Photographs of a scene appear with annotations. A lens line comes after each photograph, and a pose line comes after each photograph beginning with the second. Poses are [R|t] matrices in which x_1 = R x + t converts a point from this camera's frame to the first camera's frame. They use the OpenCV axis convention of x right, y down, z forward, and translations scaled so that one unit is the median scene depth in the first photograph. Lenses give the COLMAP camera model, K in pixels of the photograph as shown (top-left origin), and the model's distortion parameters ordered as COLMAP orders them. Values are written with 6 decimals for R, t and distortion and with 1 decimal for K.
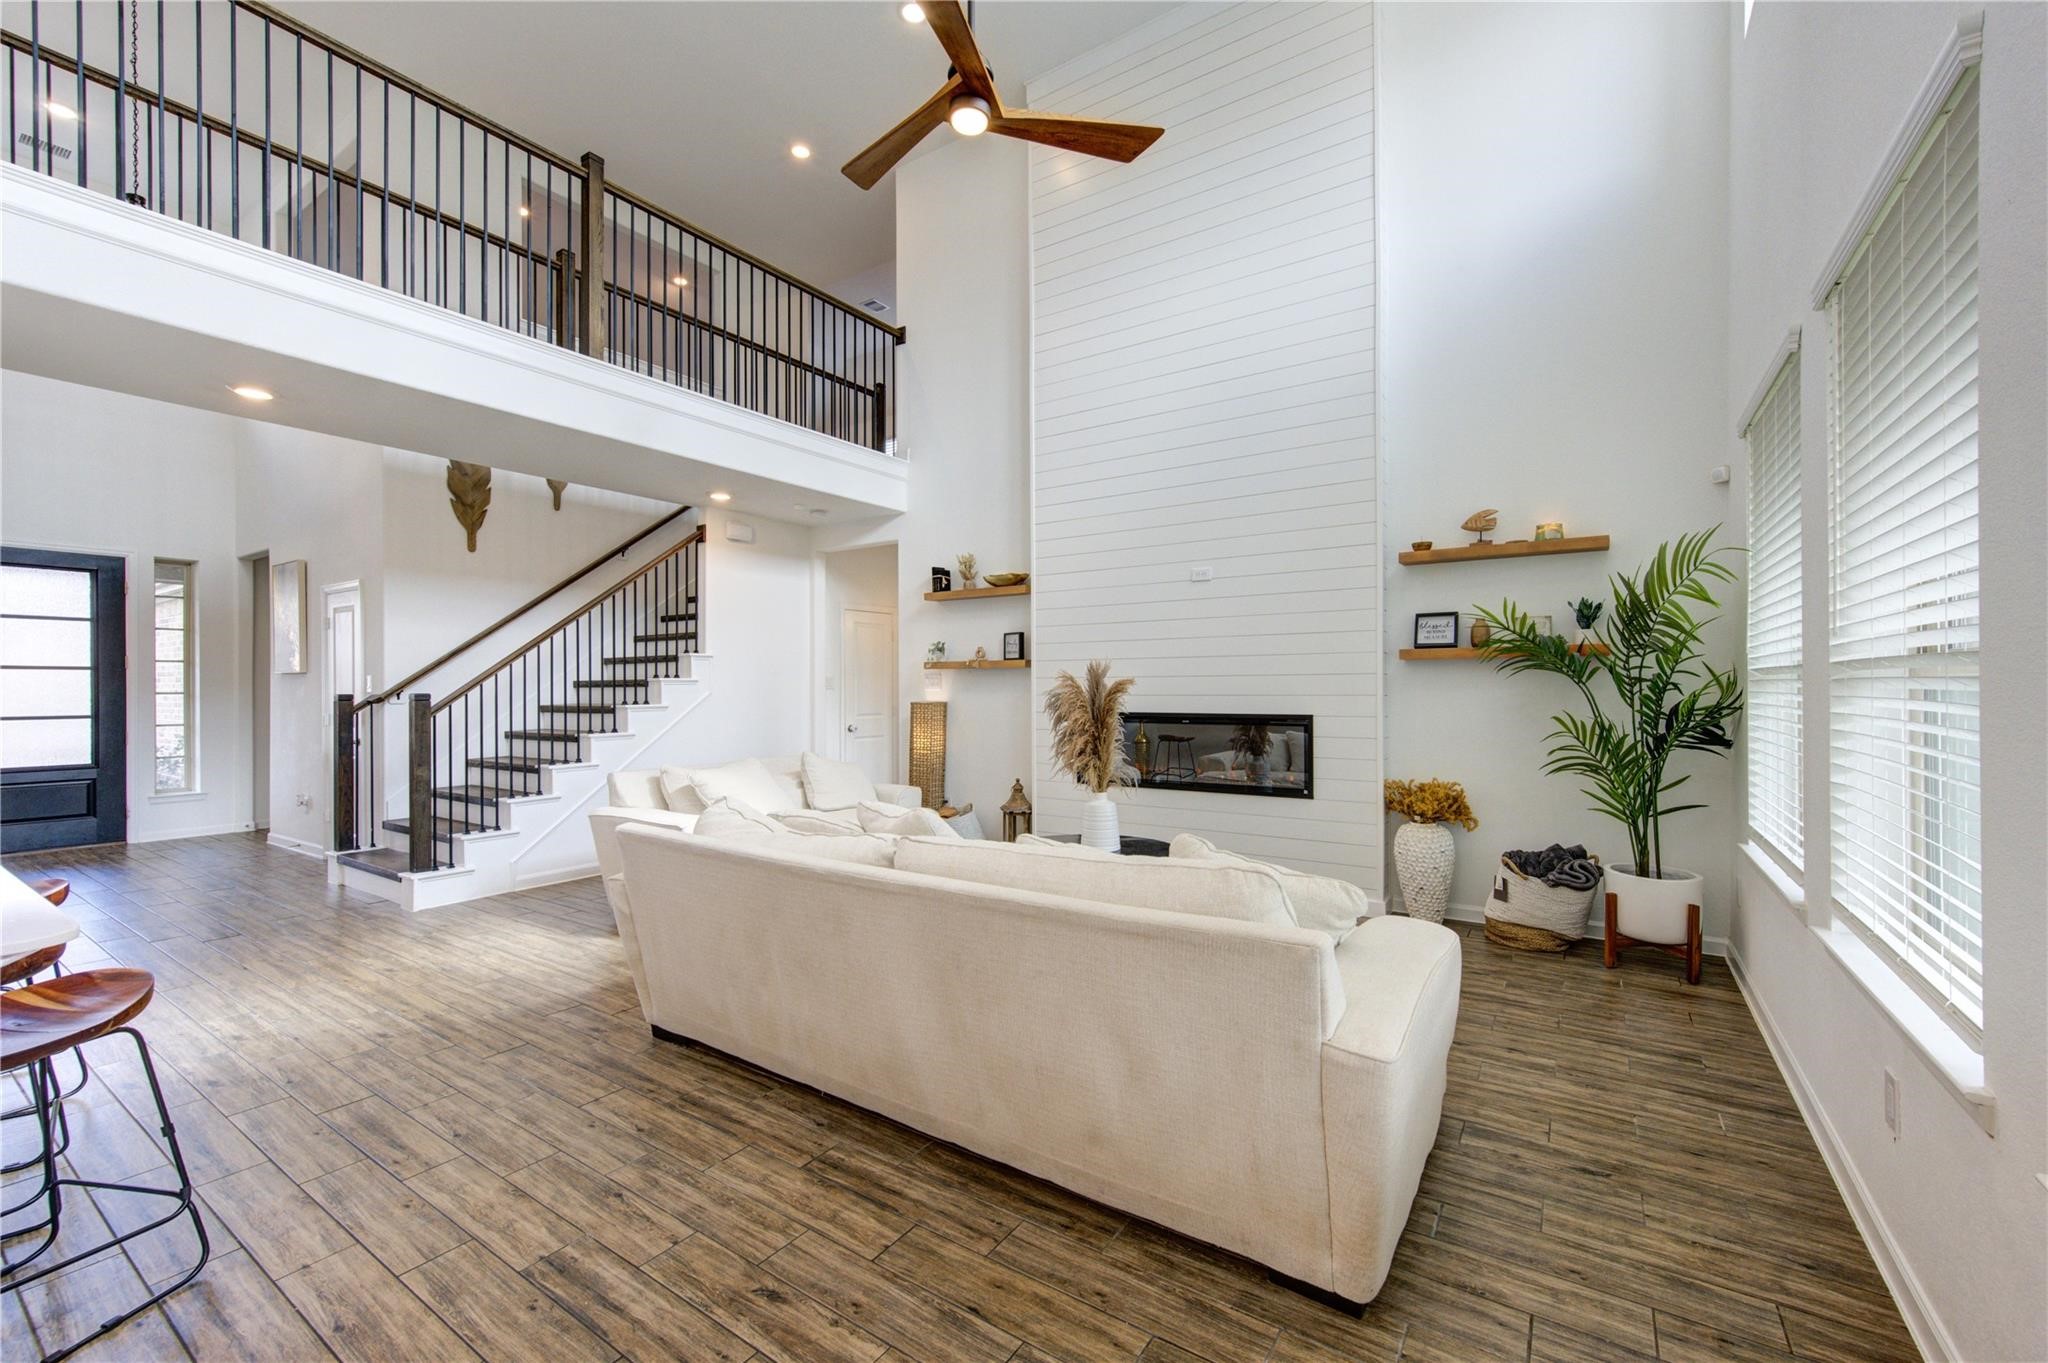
lens RADIAL K [[823.3, 0, 1023.9], [0, 823.3, 683.9], [0, 0, 1]] dist [-0.000632, -0.000032]
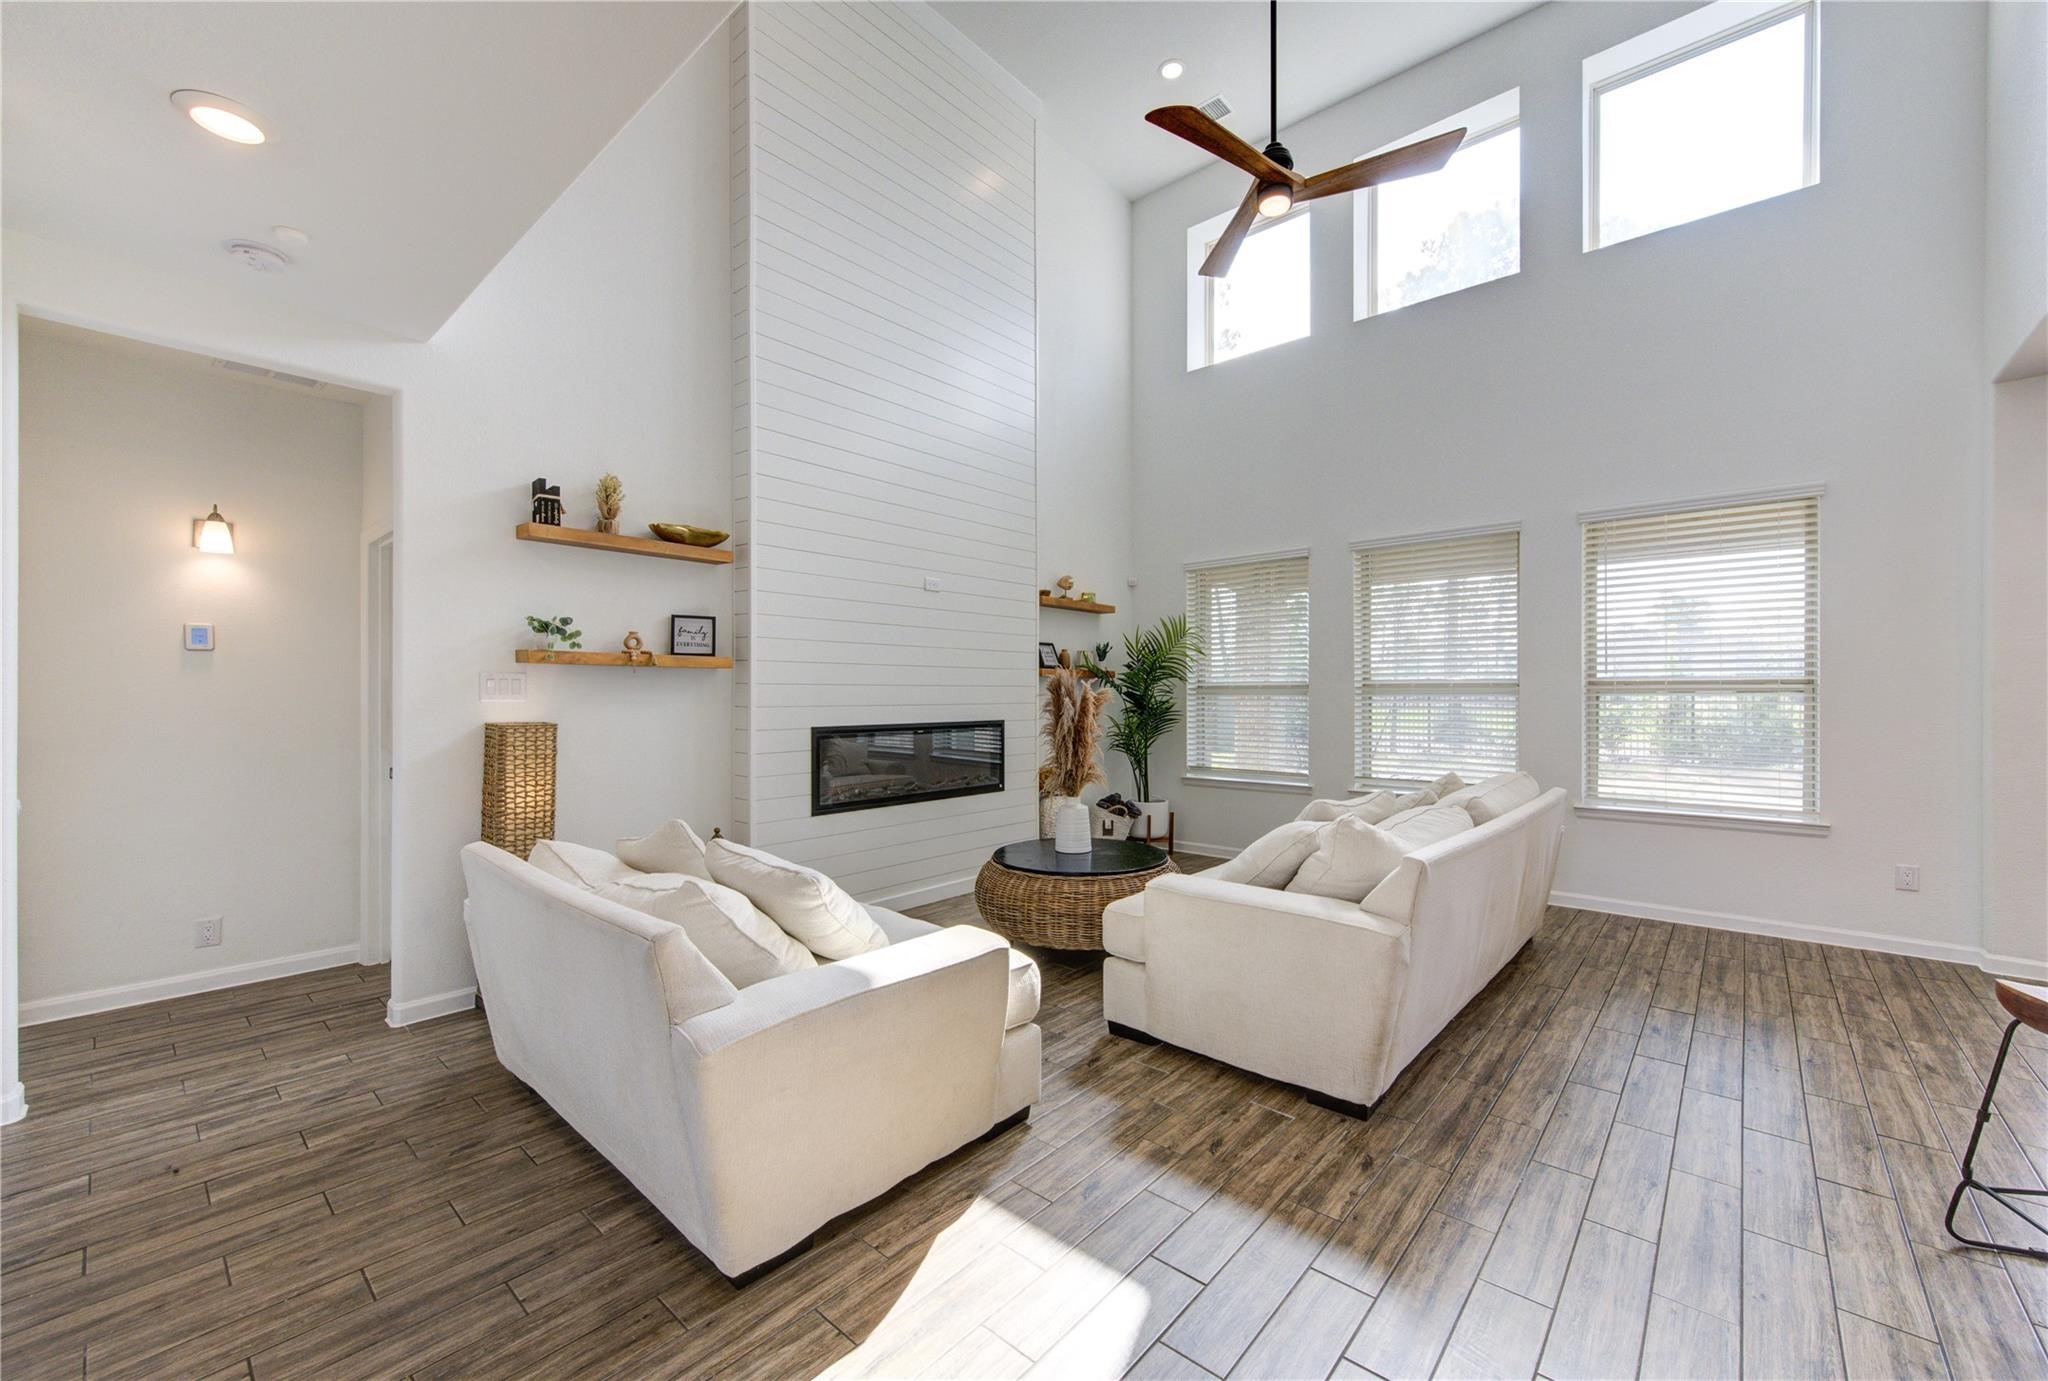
lens RADIAL K [[796.8, 0, 1139.2], [0, 796.8, 691.6], [0, 0, 1]] dist [0.015987, 0.000047]
pose [[0.080803, 0.008408, 0.996695, -0.736560], [-0.004073, 0.999959, -0.008105, 0.004627], [-0.996722, -0.003405, 0.080834, 0.675895]]
